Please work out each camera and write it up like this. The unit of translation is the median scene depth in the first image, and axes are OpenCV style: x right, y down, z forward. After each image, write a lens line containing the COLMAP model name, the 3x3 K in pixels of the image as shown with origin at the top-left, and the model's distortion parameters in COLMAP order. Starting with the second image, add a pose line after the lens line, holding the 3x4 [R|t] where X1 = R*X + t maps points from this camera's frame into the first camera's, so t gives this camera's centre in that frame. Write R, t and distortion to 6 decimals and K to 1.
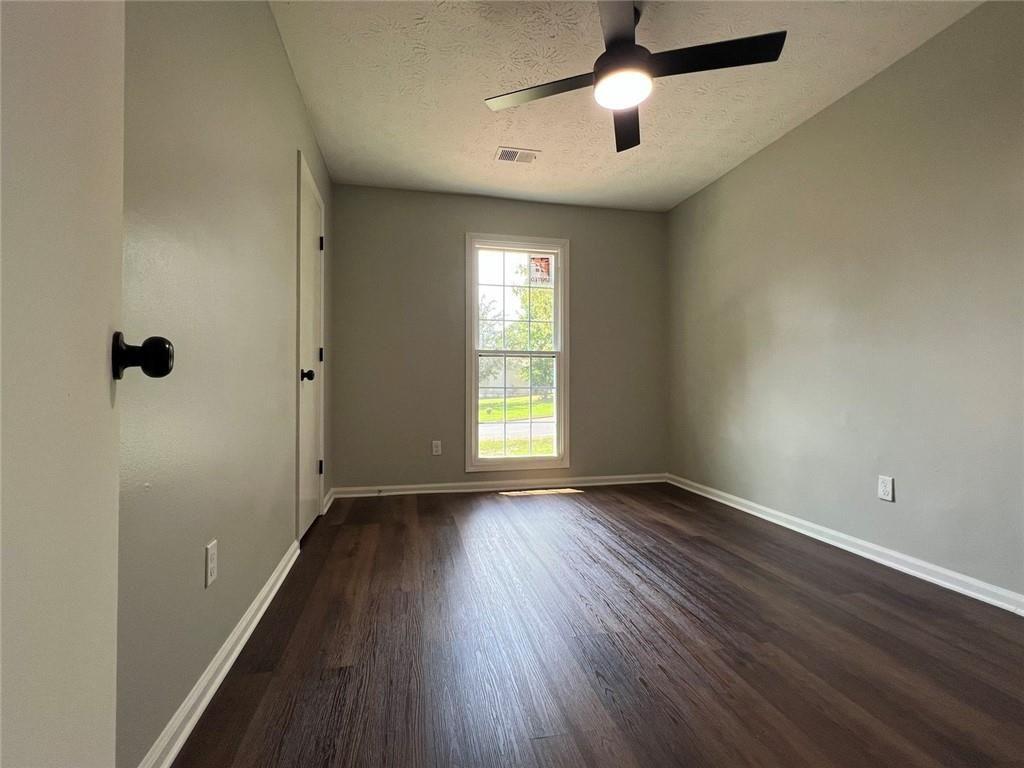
lens RADIAL K [[457.8, 0, 509.1], [0, 457.8, 388.8], [0, 0, 1]] dist [0.000570, -0.000338]
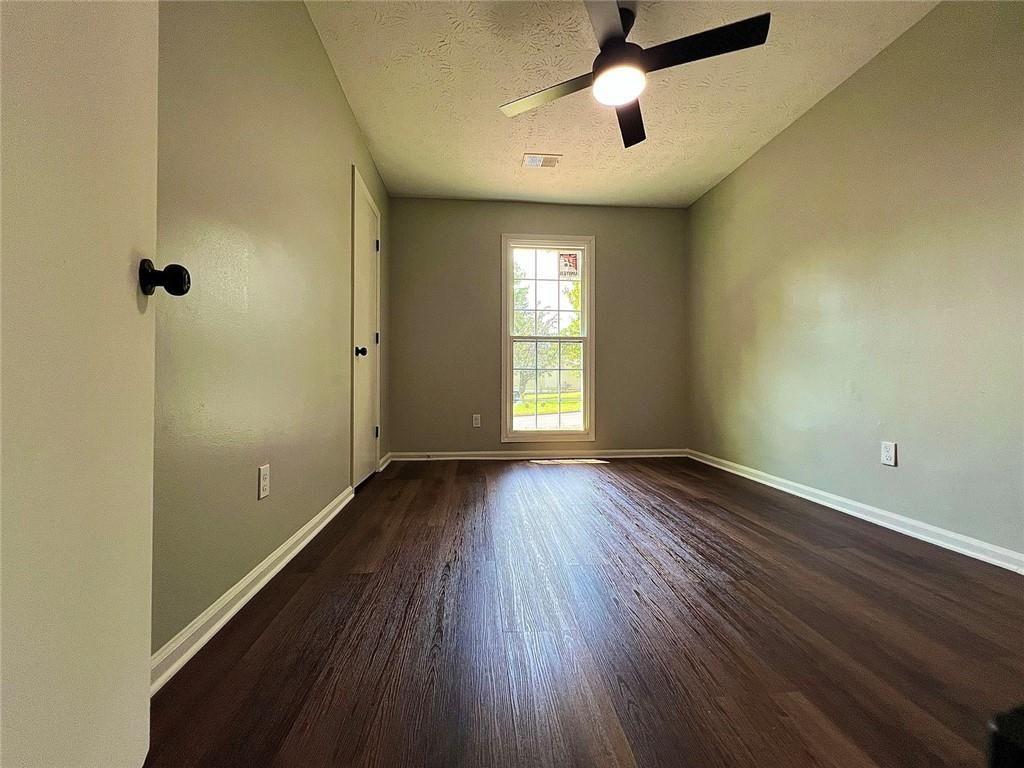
lens RADIAL K [[406.5, 0, 511.1], [0, 406.5, 386.6], [0, 0, 1]] dist [0.002042, 0.000822]
pose [[0.991816, 0.001681, -0.127663, 0.091023], [-0.001365, 0.999996, 0.002561, 0.060817], [0.127667, -0.002366, 0.991814, -0.014910]]
